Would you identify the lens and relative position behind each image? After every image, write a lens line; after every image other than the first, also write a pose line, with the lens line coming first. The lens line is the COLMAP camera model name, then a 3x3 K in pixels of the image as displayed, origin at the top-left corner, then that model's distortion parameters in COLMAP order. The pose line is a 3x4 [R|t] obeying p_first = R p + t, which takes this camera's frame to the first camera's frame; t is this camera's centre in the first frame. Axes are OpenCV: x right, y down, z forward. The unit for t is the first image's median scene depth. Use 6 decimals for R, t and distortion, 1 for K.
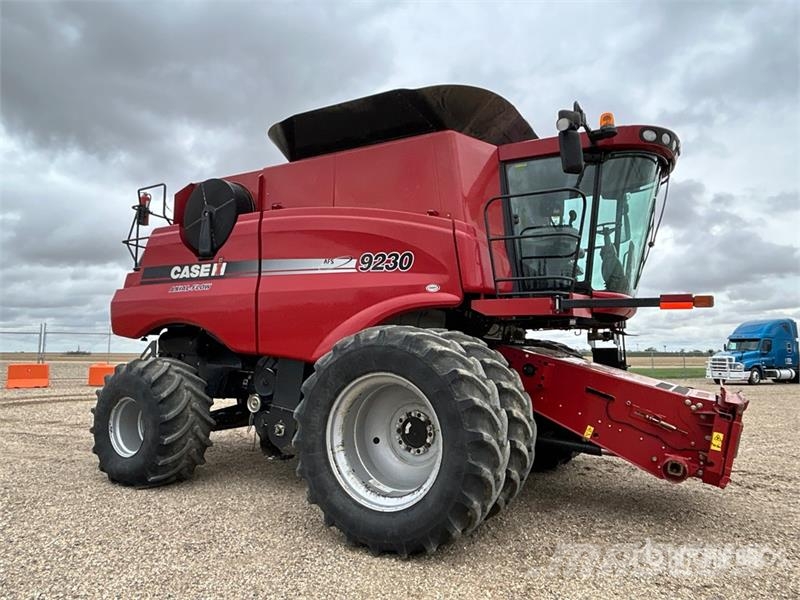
lens RADIAL K [[599.6, 0, 397.6], [0, 599.6, 297.1], [0, 0, 1]] dist [0.041899, -0.051130]
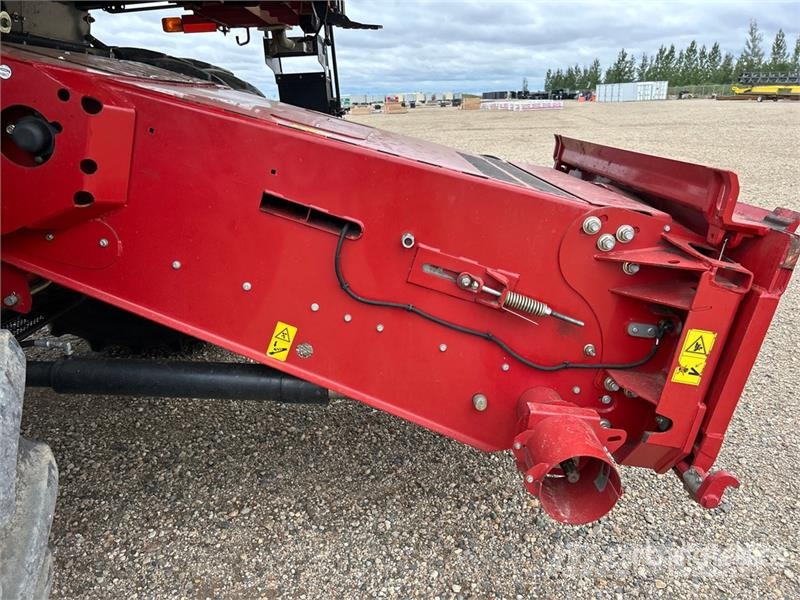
lens RADIAL K [[550.6, 0, 400.0], [0, 550.6, 300.0], [0, 0, 1]] dist [0.017191, -0.004255]
pose [[0.868710, -0.182919, 0.460309, 2.452531], [-0.025567, 0.911515, 0.410472, 0.904501], [-0.494661, -0.368349, 0.787165, 7.596586]]
